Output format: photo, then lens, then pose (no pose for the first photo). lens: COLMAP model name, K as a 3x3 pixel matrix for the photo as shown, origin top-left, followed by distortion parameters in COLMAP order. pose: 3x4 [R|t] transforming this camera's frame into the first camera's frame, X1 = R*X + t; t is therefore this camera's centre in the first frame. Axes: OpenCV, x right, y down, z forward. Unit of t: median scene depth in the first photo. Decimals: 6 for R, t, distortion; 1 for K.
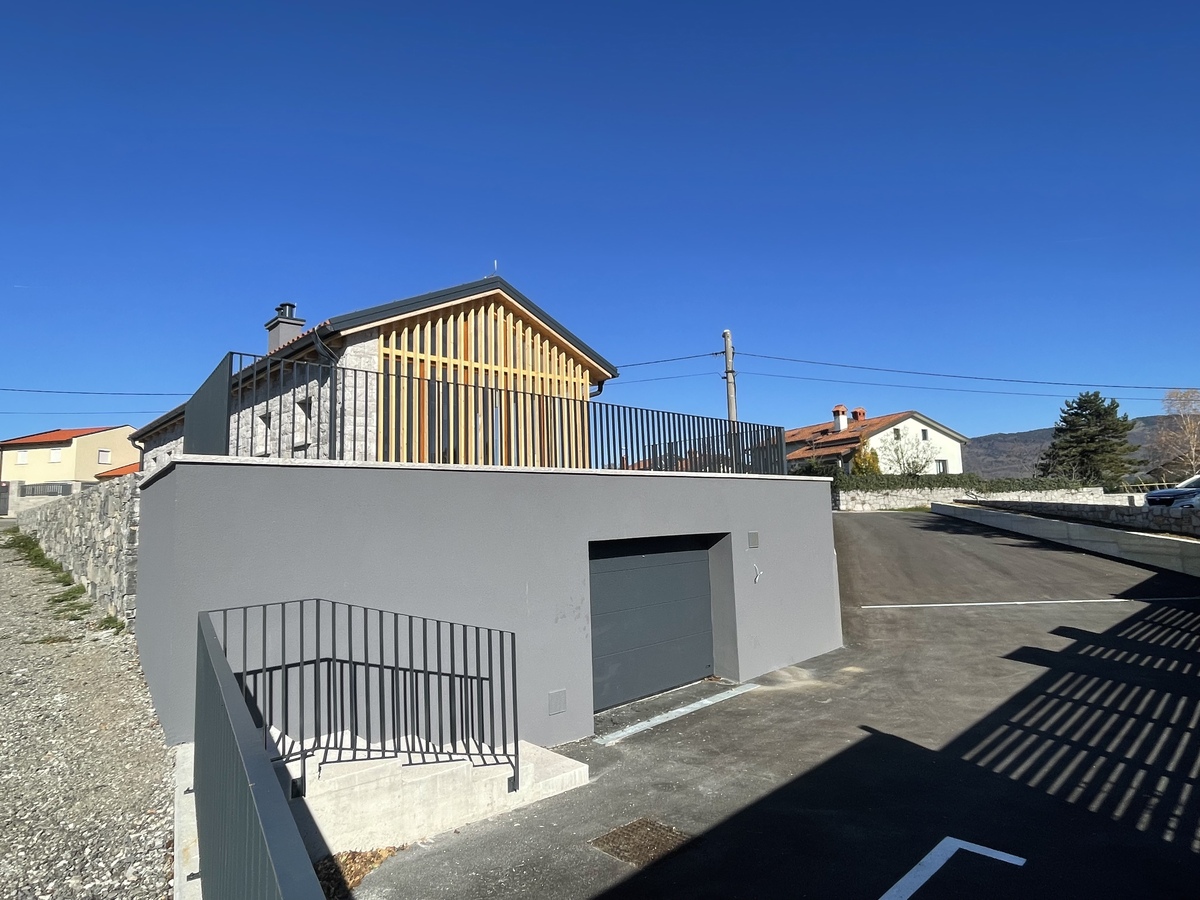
lens RADIAL K [[676.5, 0, 600.0], [0, 676.5, 450.0], [0, 0, 1]] dist [-0.002083, -0.000530]
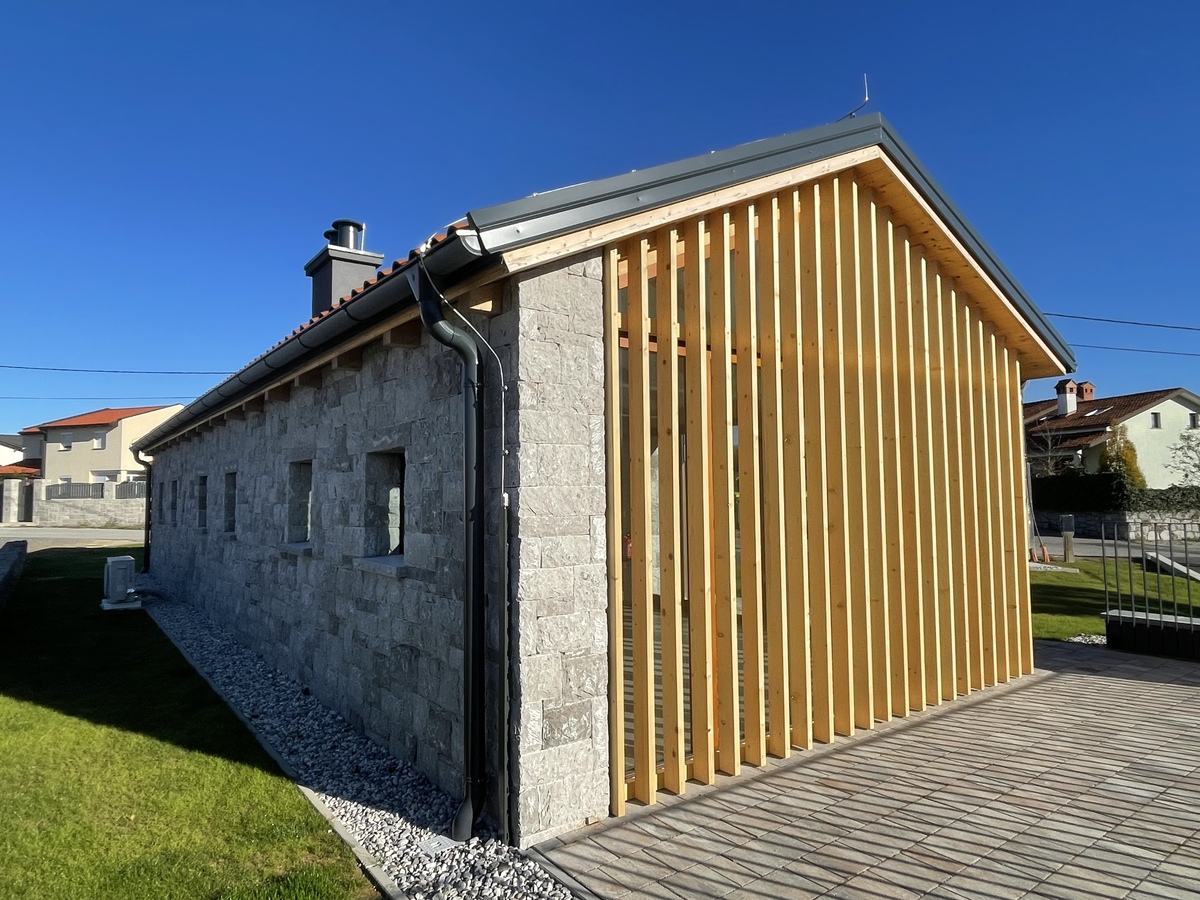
lens RADIAL K [[736.5, 0, 600.0], [0, 736.5, 450.0], [0, 0, 1]] dist [0.001475, -0.000047]
pose [[0.992555, 0.013140, -0.121086, -0.064203], [-0.007902, 0.999016, 0.043640, -0.022521], [0.121540, -0.042358, 0.991682, 0.145187]]
